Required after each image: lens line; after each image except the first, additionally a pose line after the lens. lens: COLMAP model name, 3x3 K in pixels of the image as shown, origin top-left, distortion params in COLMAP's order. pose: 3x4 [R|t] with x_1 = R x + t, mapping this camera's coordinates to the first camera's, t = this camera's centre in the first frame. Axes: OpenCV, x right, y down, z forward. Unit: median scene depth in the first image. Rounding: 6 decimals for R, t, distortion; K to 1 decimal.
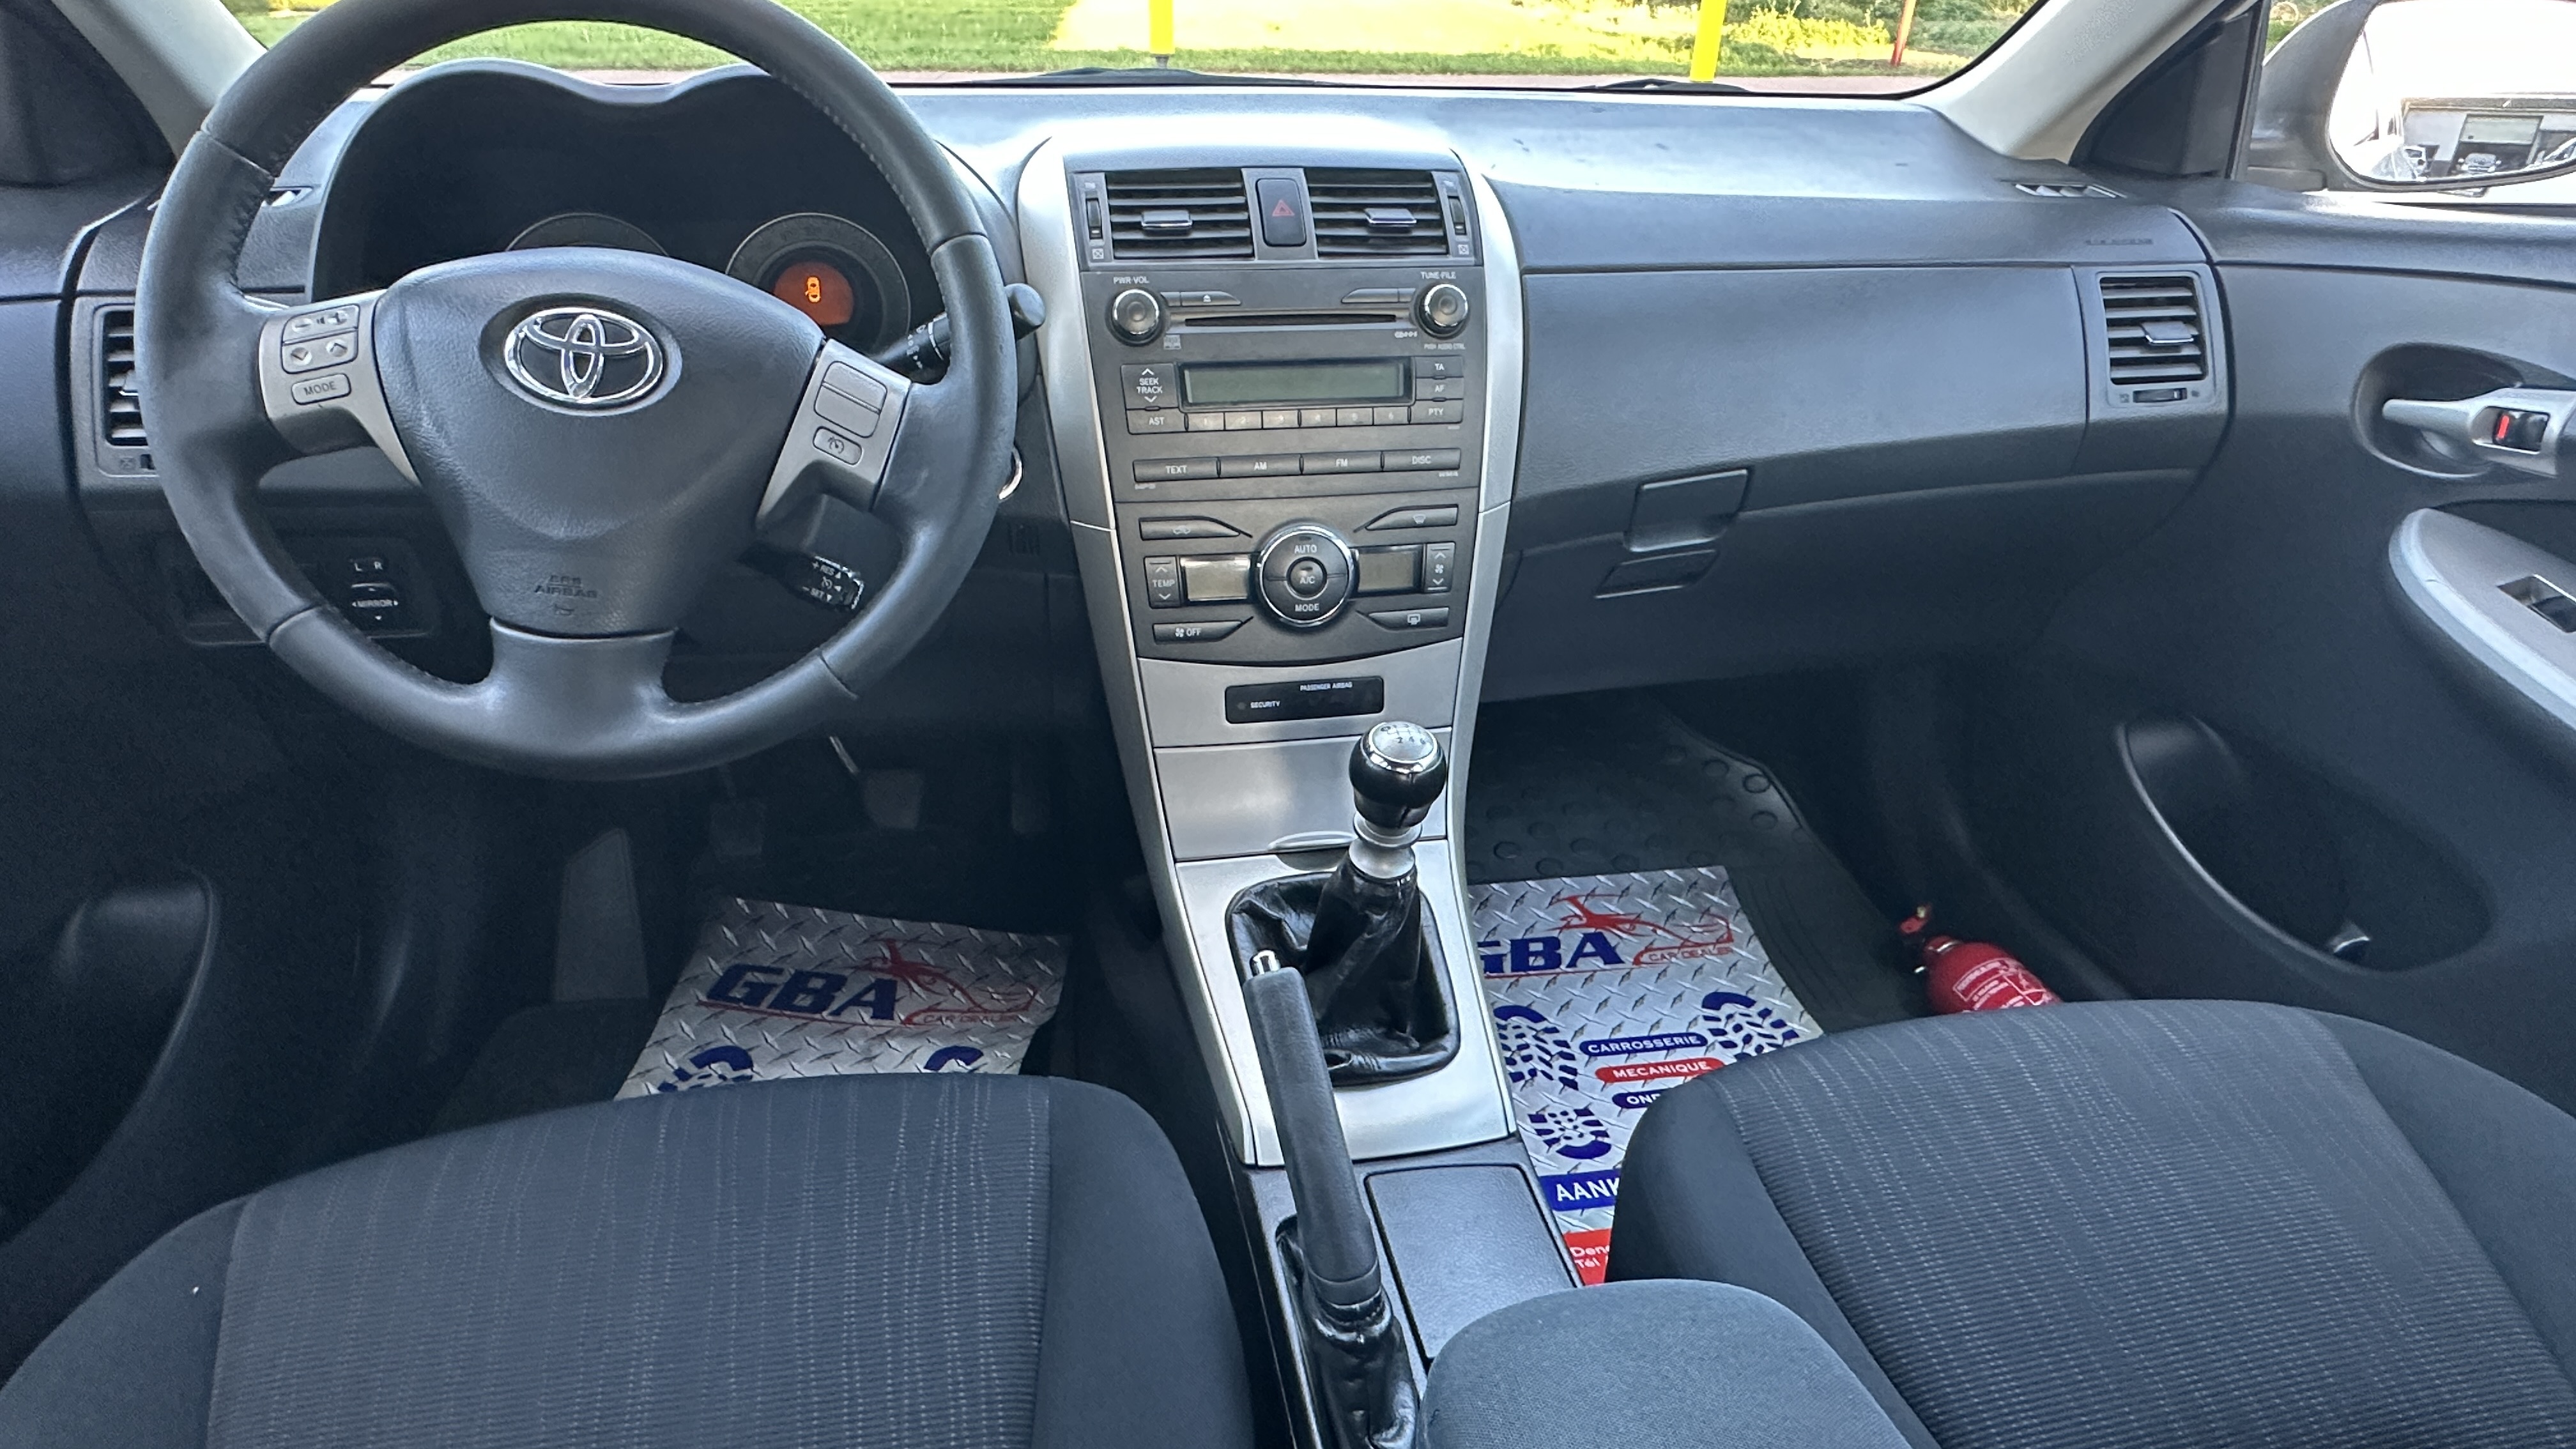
lens RADIAL K [[1394.5, 0, 1288.0], [0, 1394.5, 724.5], [0, 0, 1]] dist [0.004350, 0.000996]
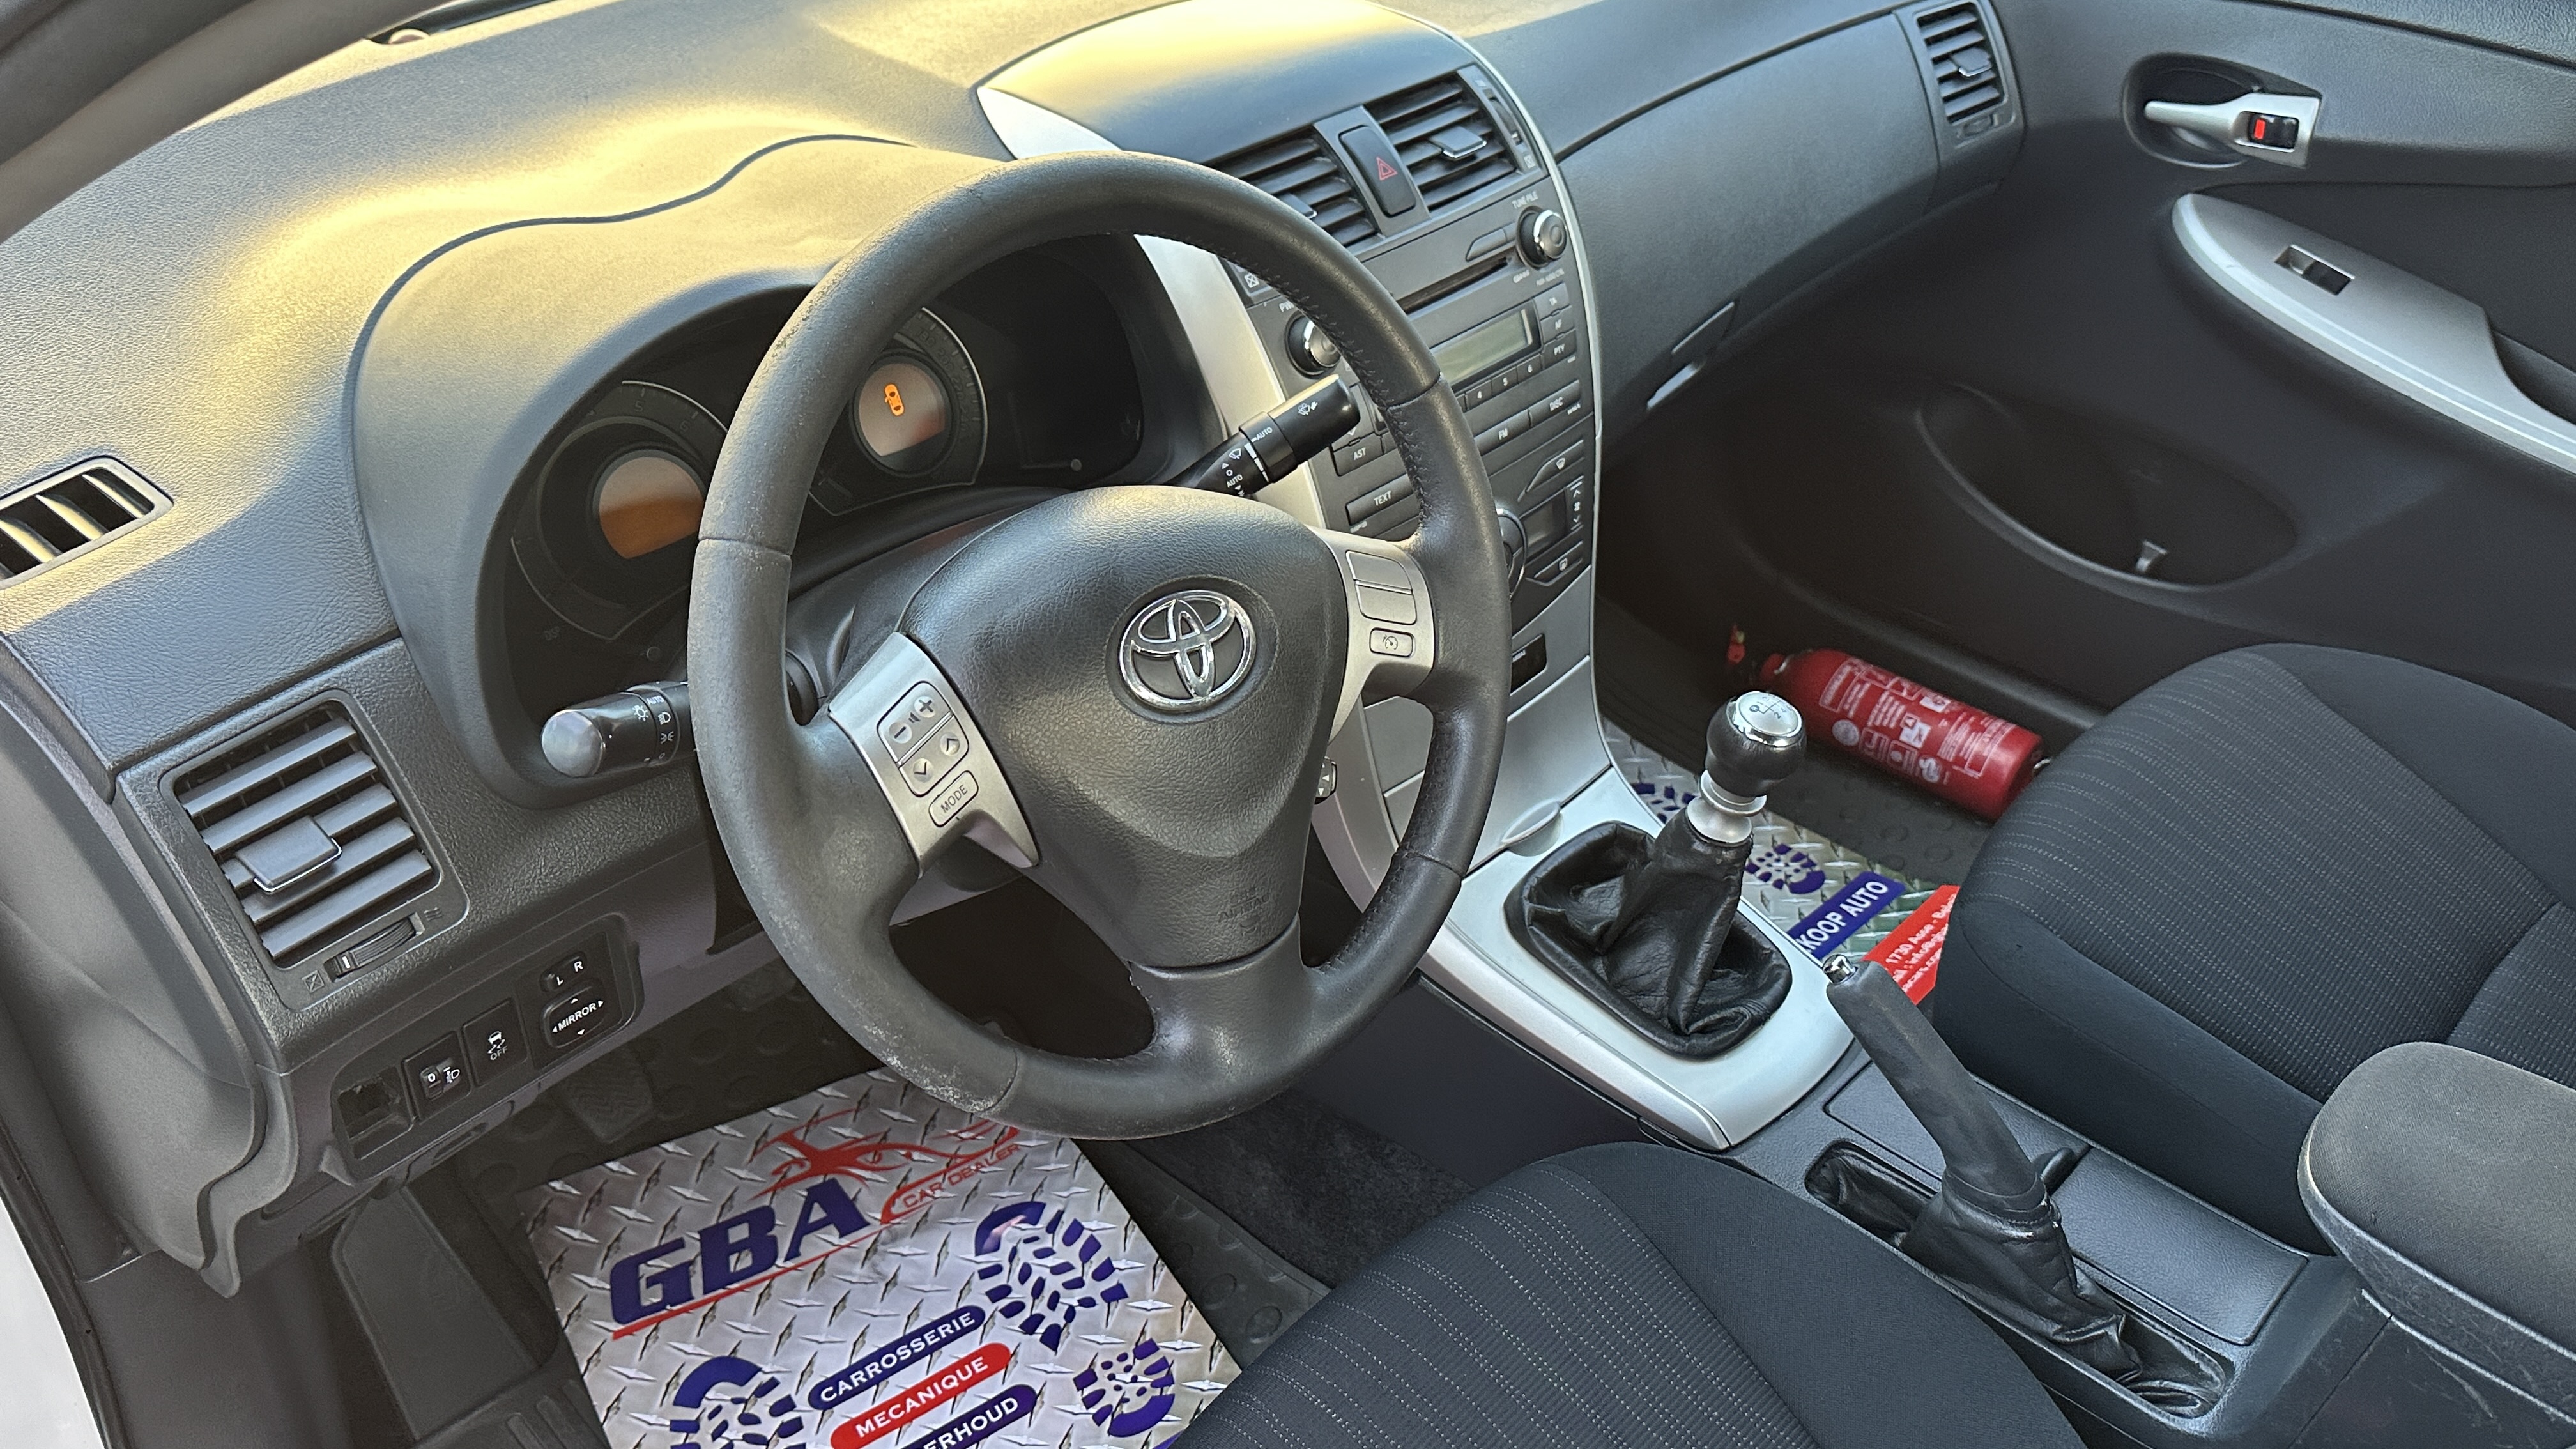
lens RADIAL K [[2036.0, 0, 1288.0], [0, 2036.0, 724.5], [0, 0, 1]] dist [0.105921, -0.200450]
pose [[0.803121, -0.351467, 0.481111, -0.750064], [0.260562, 0.933356, 0.246888, -0.358756], [-0.535821, -0.072922, 0.841177, -0.060009]]
